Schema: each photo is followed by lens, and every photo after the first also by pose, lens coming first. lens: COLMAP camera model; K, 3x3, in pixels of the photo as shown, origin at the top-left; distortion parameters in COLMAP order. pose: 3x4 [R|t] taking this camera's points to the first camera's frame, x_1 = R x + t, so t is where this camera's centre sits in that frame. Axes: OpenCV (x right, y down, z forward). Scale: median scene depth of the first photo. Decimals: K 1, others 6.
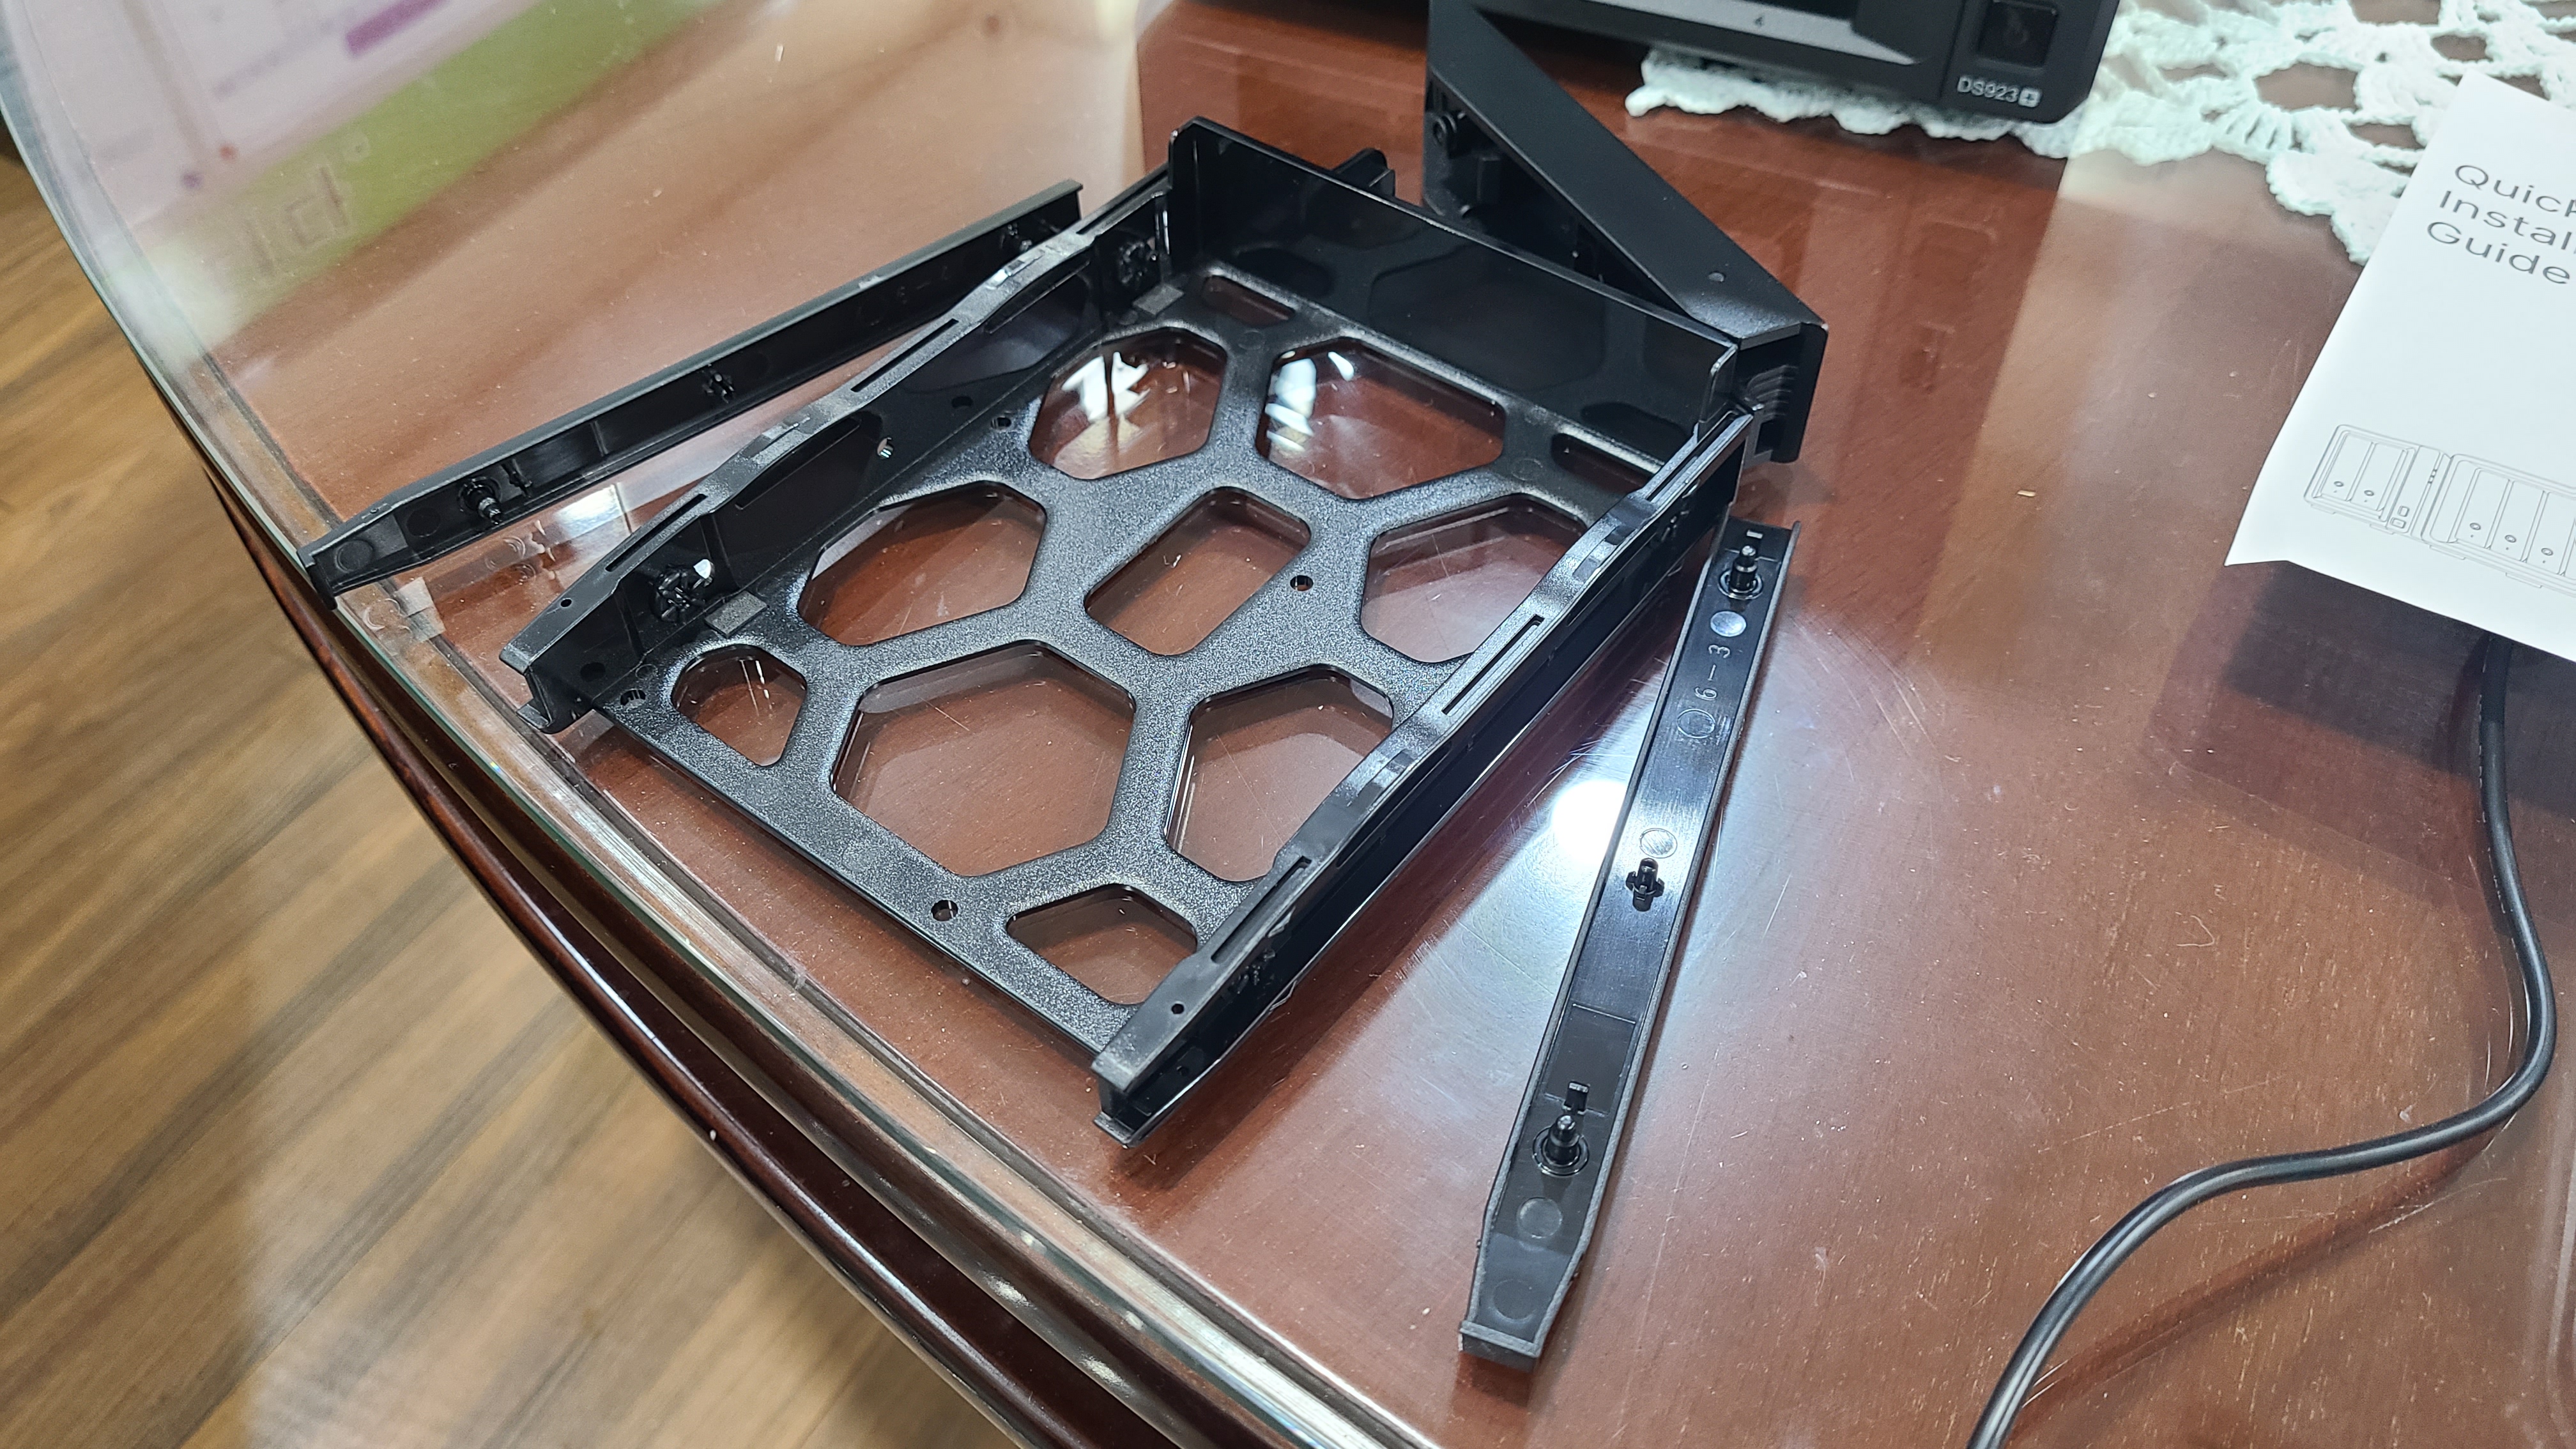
lens RADIAL K [[2040.6, 0, 1295.4], [0, 2040.6, 712.4], [0, 0, 1]] dist [0.000659, -0.006943]
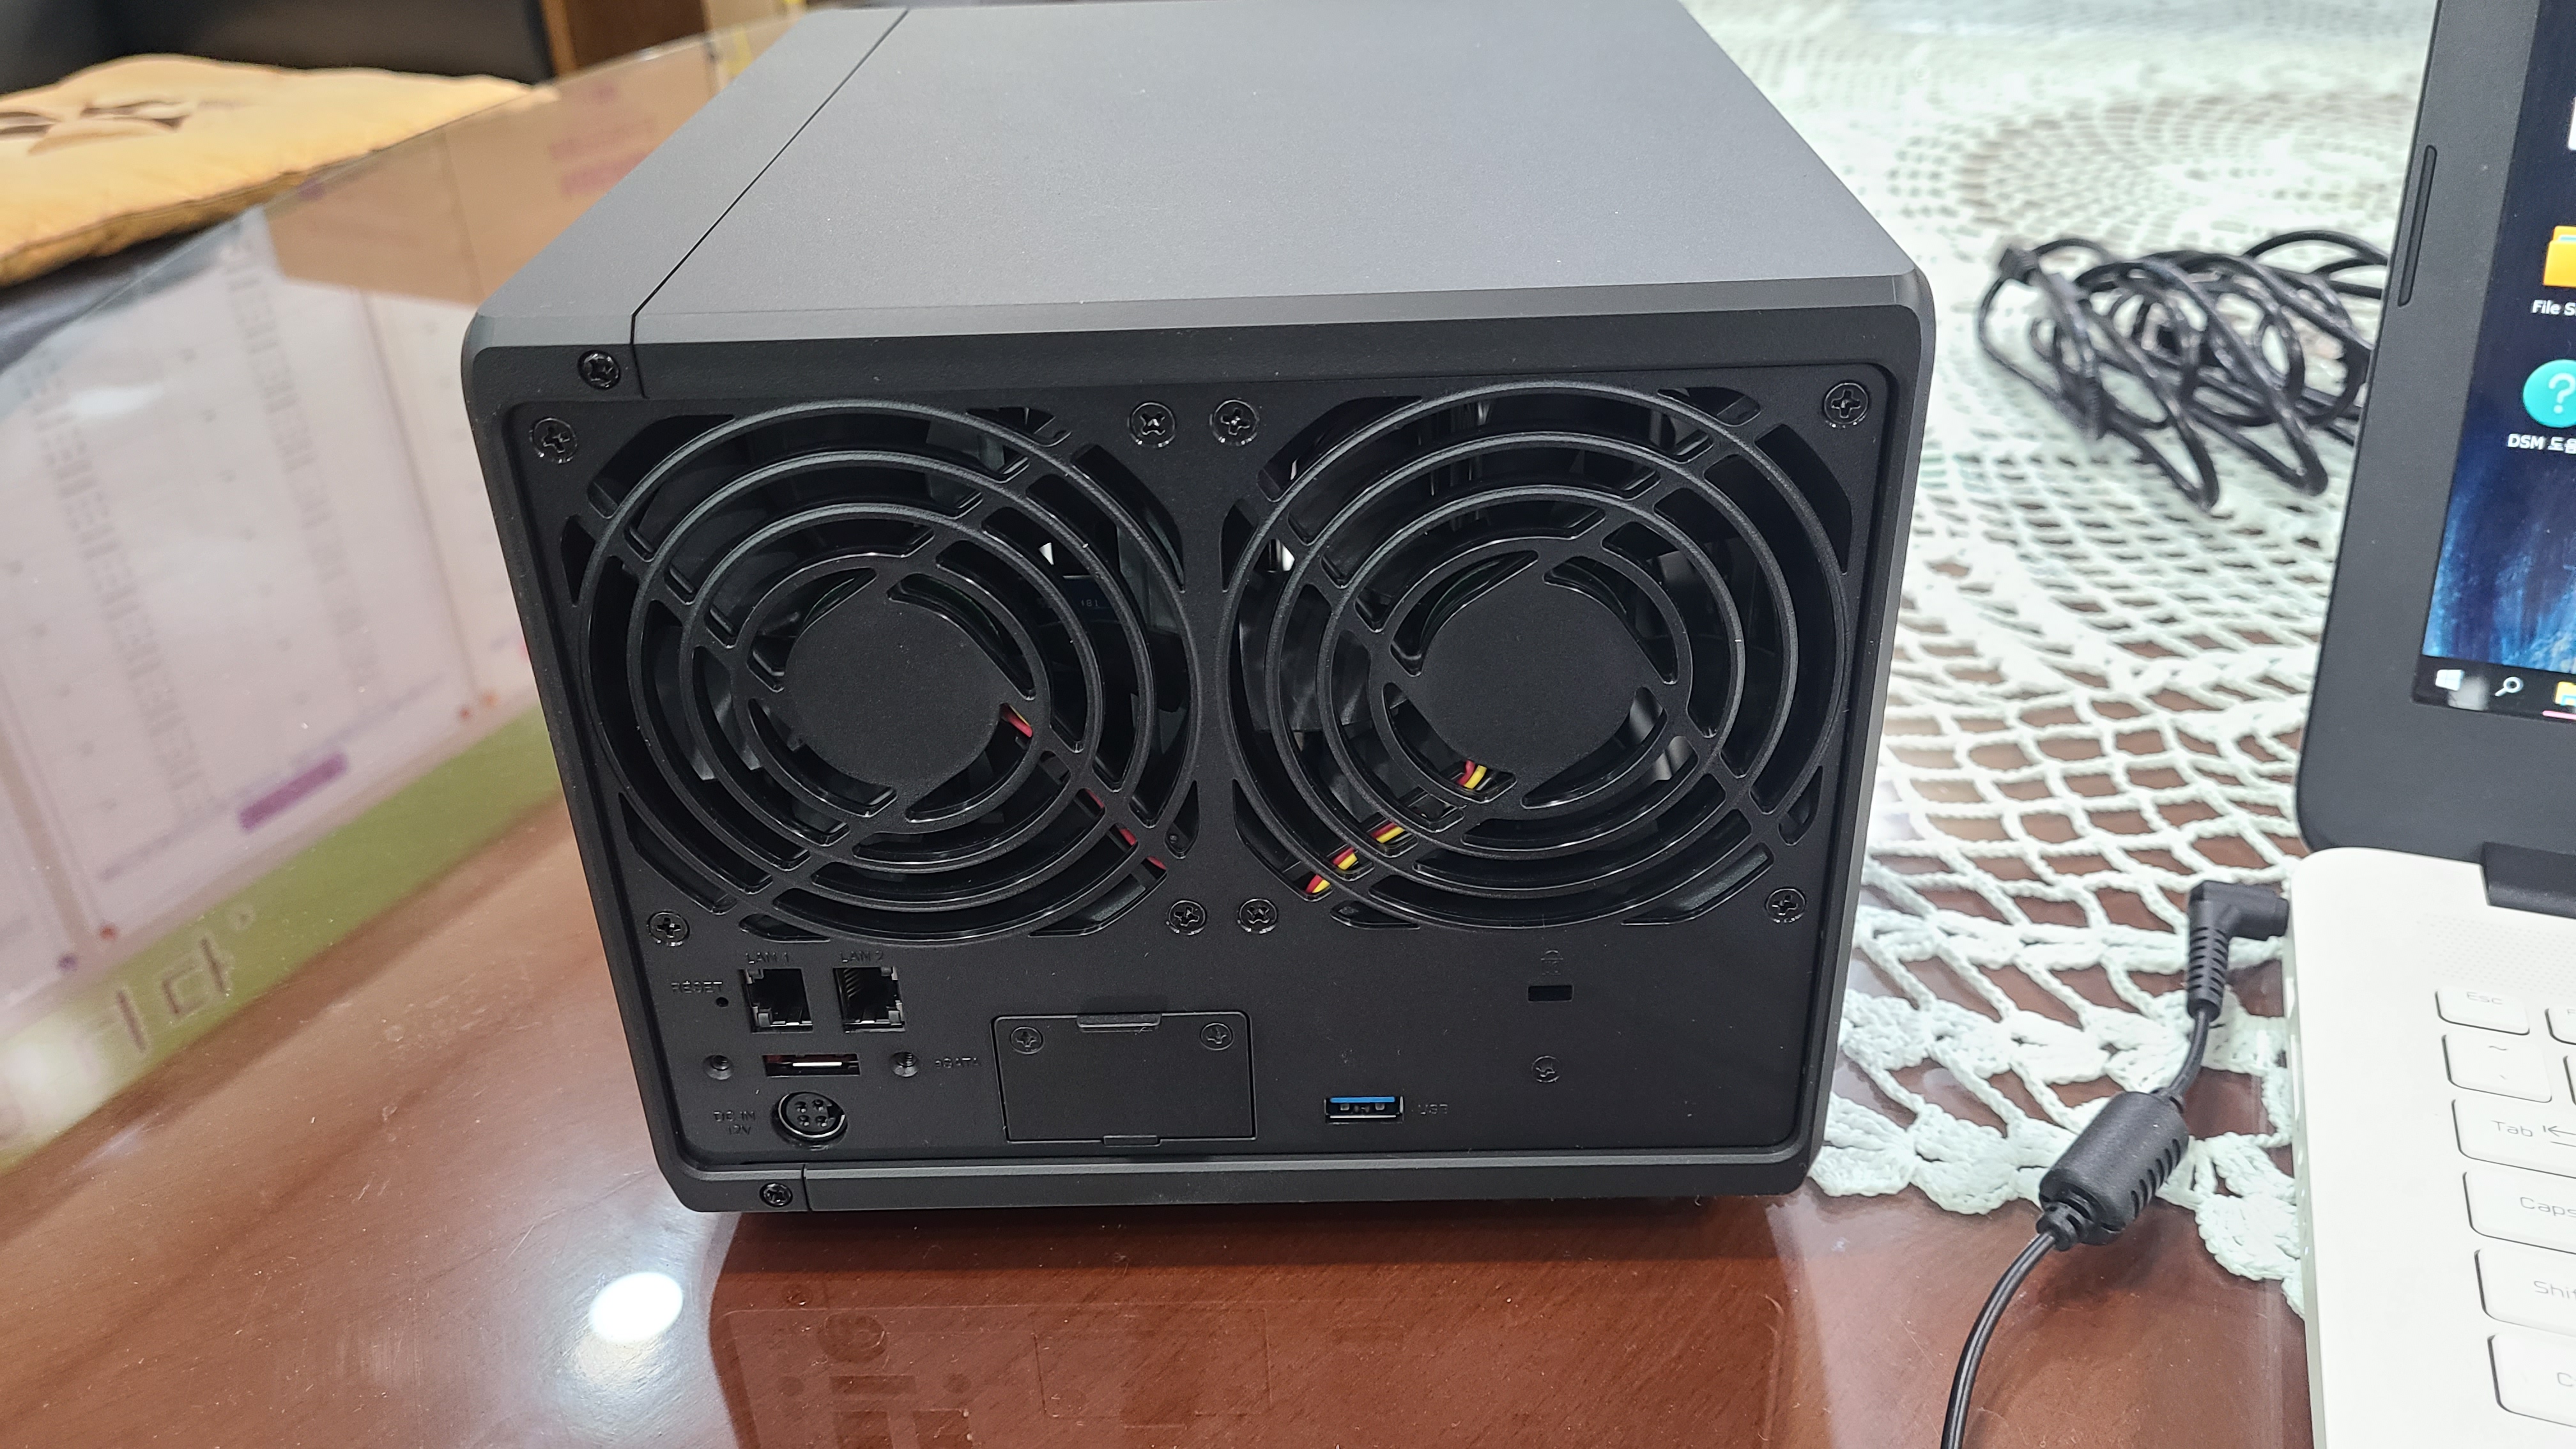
lens RADIAL K [[1985.1, 0, 1288.0], [0, 1985.1, 724.5], [0, 0, 1]] dist [0.037646, -0.039422]
pose [[0.996737, -0.057875, 0.056269, 0.030491], [0.072256, 0.950459, -0.302337, -0.225909], [-0.035984, 0.305416, 0.951539, 0.088060]]
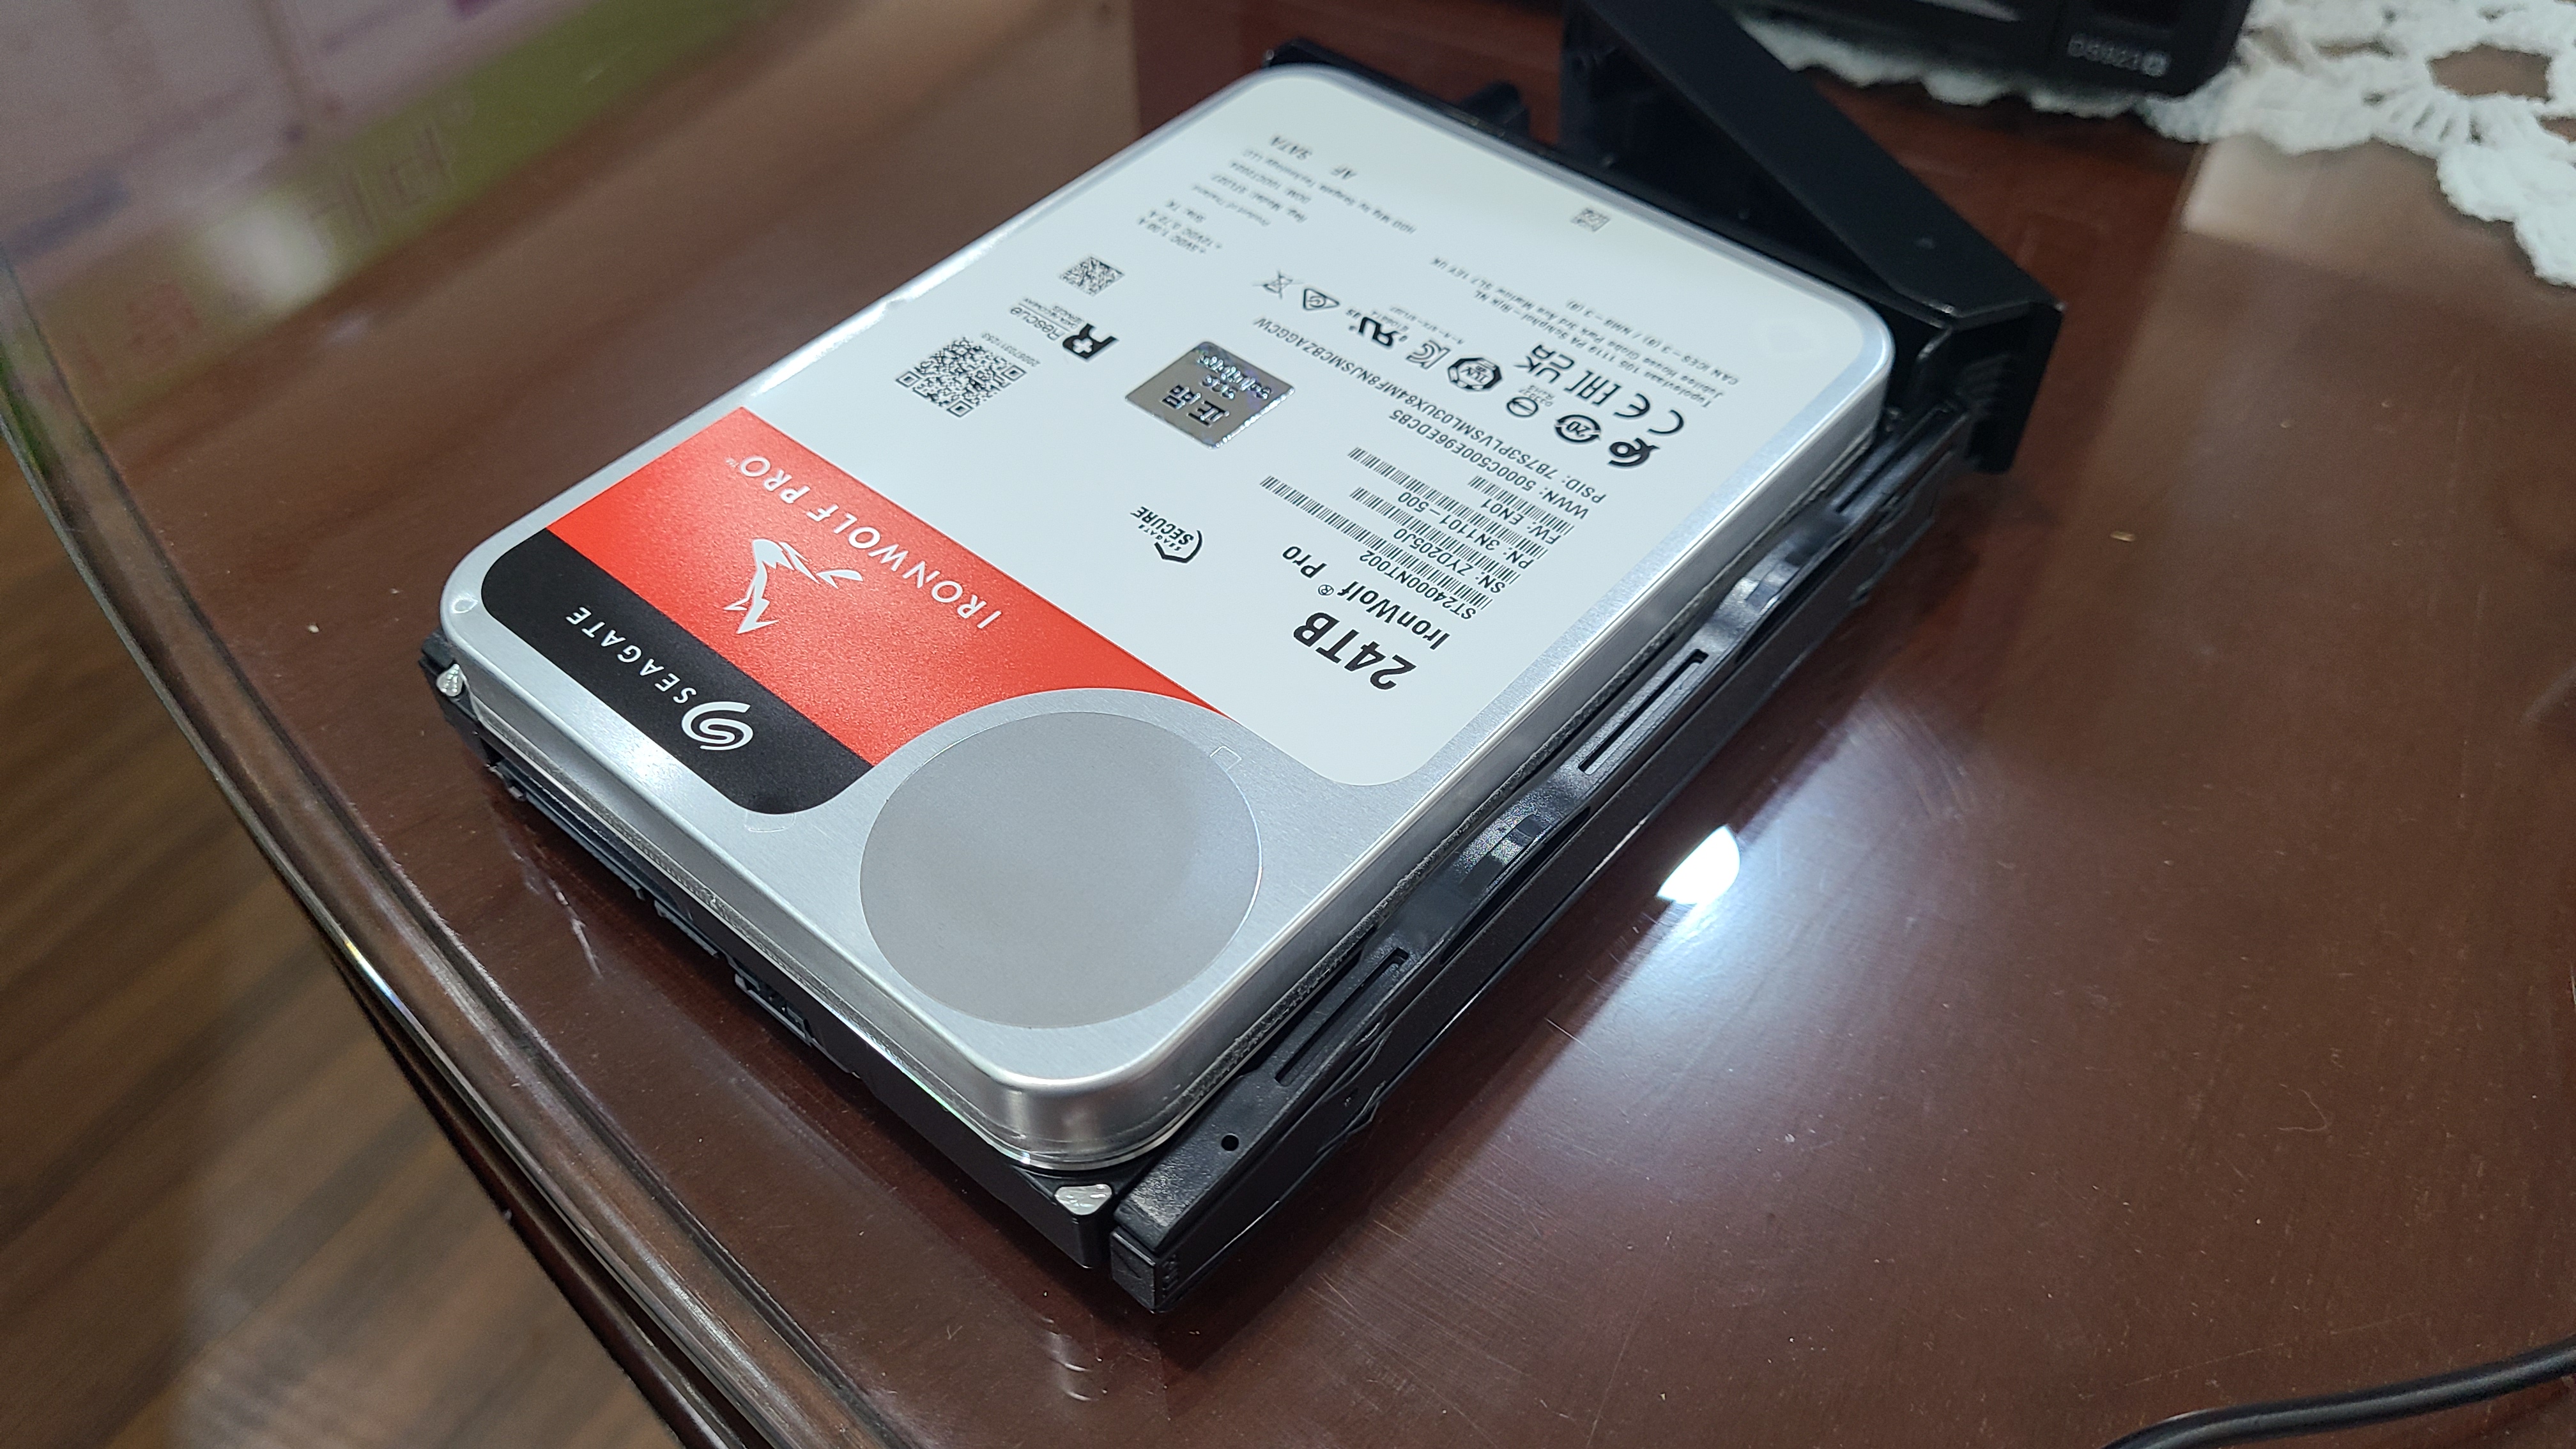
lens RADIAL K [[2066.3, 0, 1288.0], [0, 2066.3, 724.5], [0, 0, 1]] dist [-0.021880, 0.003776]
pose [[0.997434, 0.053363, -0.047726, 0.055502], [-0.053243, 0.998574, 0.003779, -0.014280], [0.047860, -0.001228, 0.998853, 0.131067]]
